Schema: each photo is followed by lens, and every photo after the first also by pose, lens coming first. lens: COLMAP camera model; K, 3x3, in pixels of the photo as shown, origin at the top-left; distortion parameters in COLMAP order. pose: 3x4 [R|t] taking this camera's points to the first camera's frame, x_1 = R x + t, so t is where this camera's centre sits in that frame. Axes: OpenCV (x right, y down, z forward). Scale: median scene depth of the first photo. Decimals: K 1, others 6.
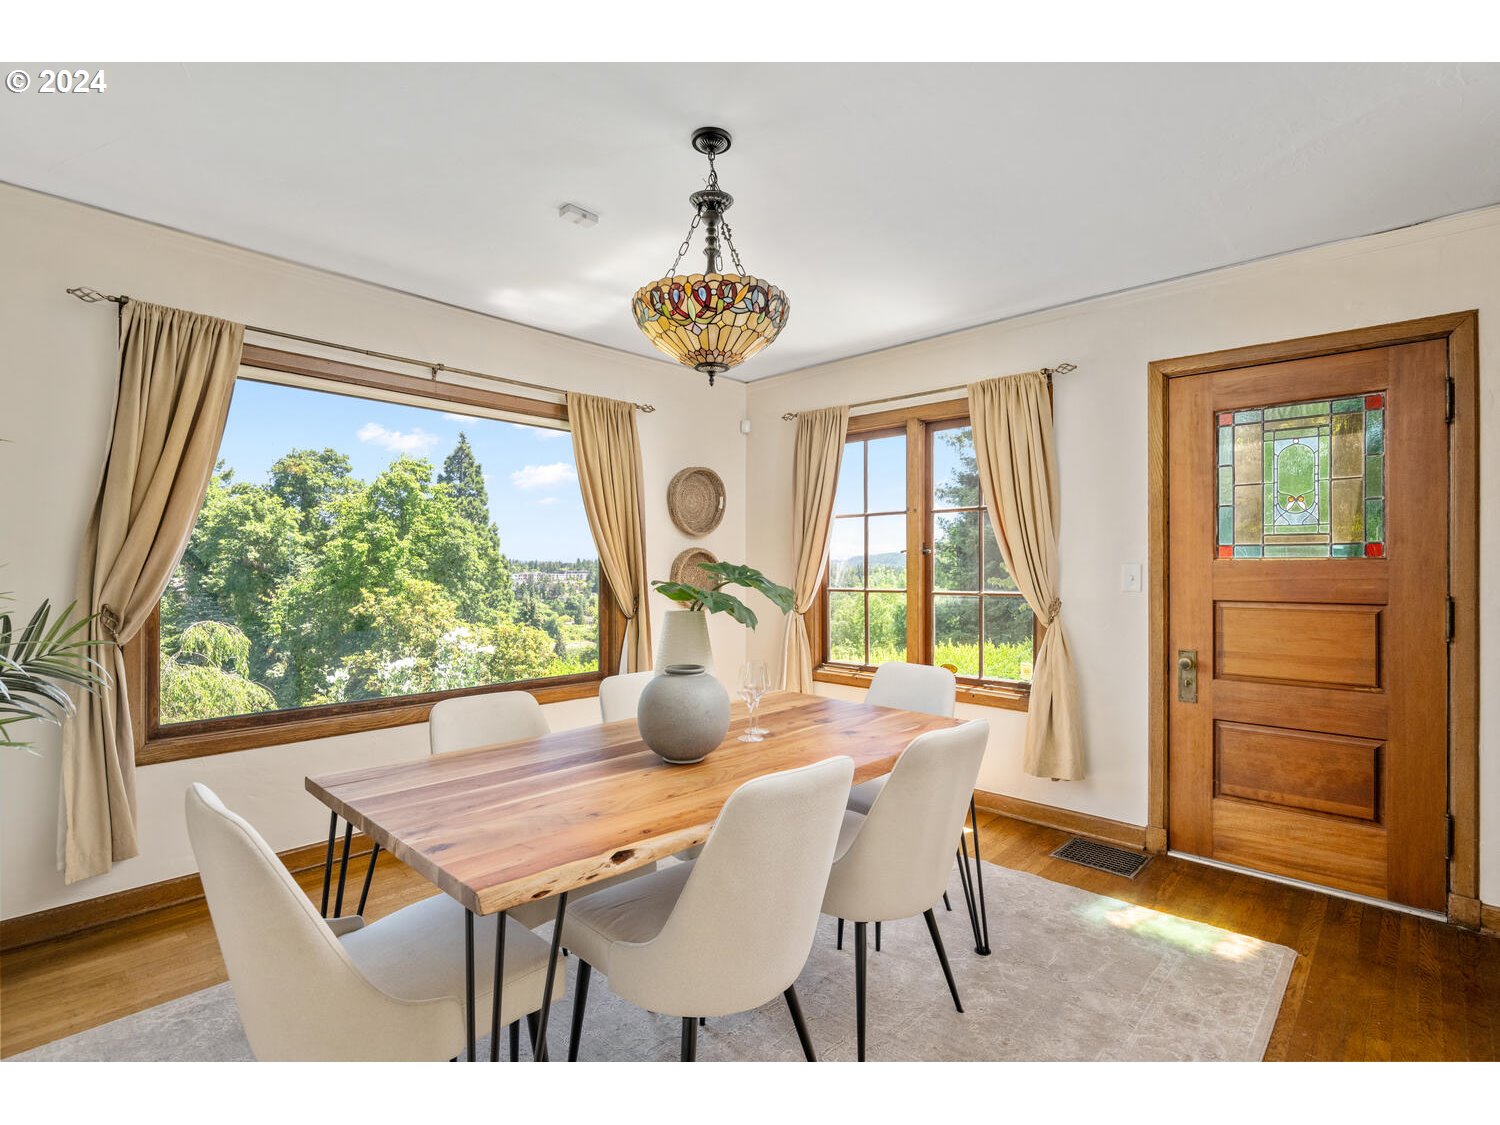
lens RADIAL K [[708.8, 0, 736.9], [0, 708.8, 570.6], [0, 0, 1]] dist [-0.002564, -0.005907]
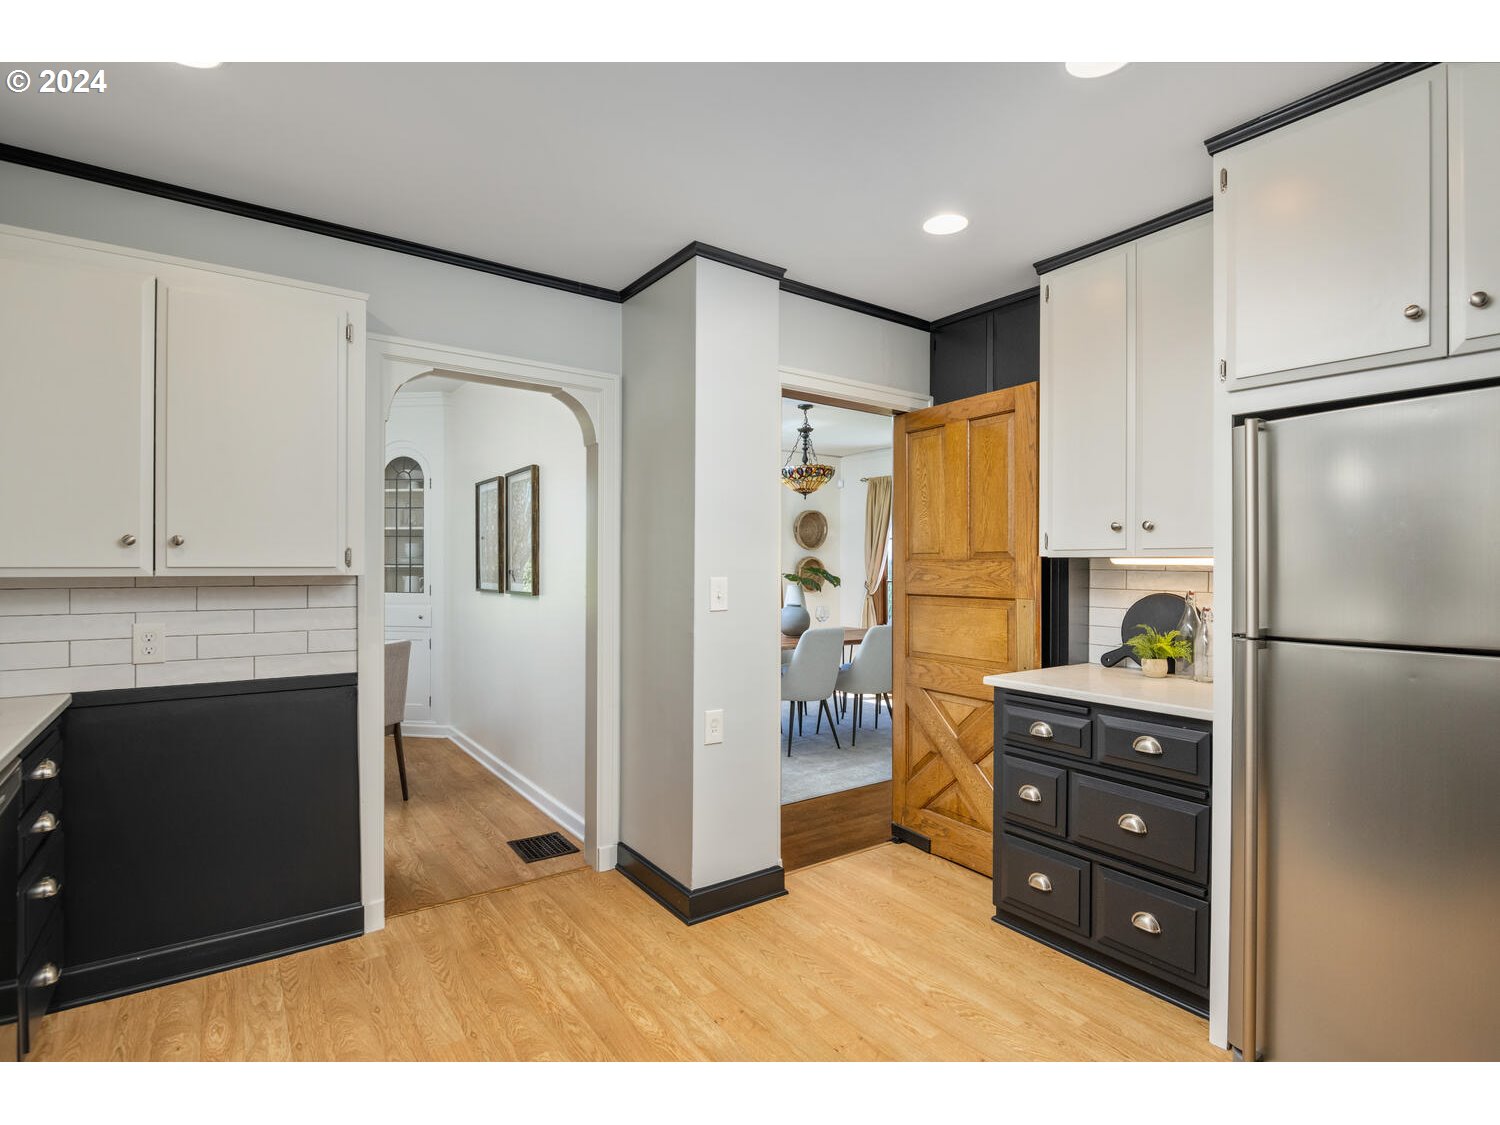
lens RADIAL K [[708.8, 0, 736.9], [0, 708.8, 570.6], [0, 0, 1]] dist [-0.002564, -0.005907]
pose [[0.981761, 0.005166, -0.190050, 0.220335], [-0.005659, 0.999982, -0.002053, 0.013582], [0.190036, 0.003091, 0.981772, -1.662253]]
